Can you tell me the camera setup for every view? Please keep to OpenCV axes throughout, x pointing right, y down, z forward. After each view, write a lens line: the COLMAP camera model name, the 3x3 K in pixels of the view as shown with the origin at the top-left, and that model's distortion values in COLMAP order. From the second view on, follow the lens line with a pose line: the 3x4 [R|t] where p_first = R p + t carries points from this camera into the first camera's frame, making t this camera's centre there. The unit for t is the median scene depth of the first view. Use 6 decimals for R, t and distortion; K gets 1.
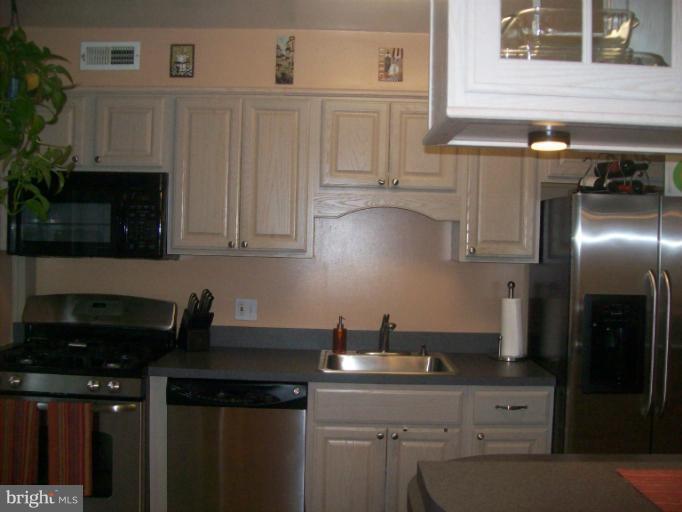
lens RADIAL K [[734.3, 0, 341.0], [0, 734.3, 256.0], [0, 0, 1]] dist [-0.156752, 0.126845]
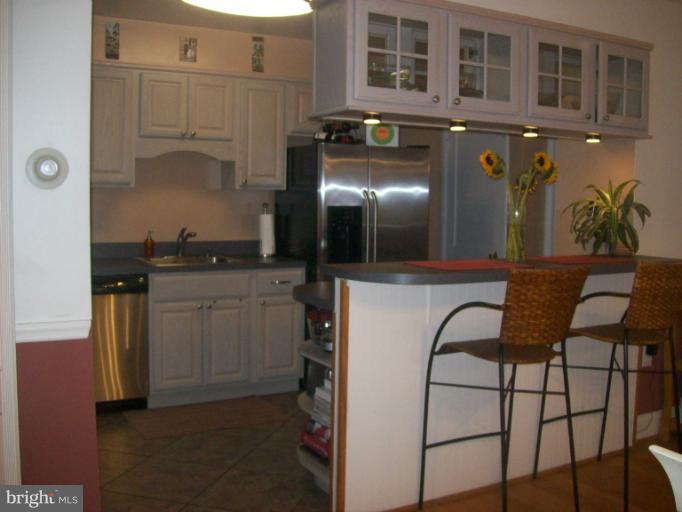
lens RADIAL K [[734.3, 0, 341.0], [0, 734.3, 256.0], [0, 0, 1]] dist [-0.156752, 0.126845]
pose [[0.875870, -0.050270, 0.479922, -0.362708], [0.020907, 0.997578, 0.066337, 0.048536], [-0.482094, -0.048069, 0.874800, -0.382882]]
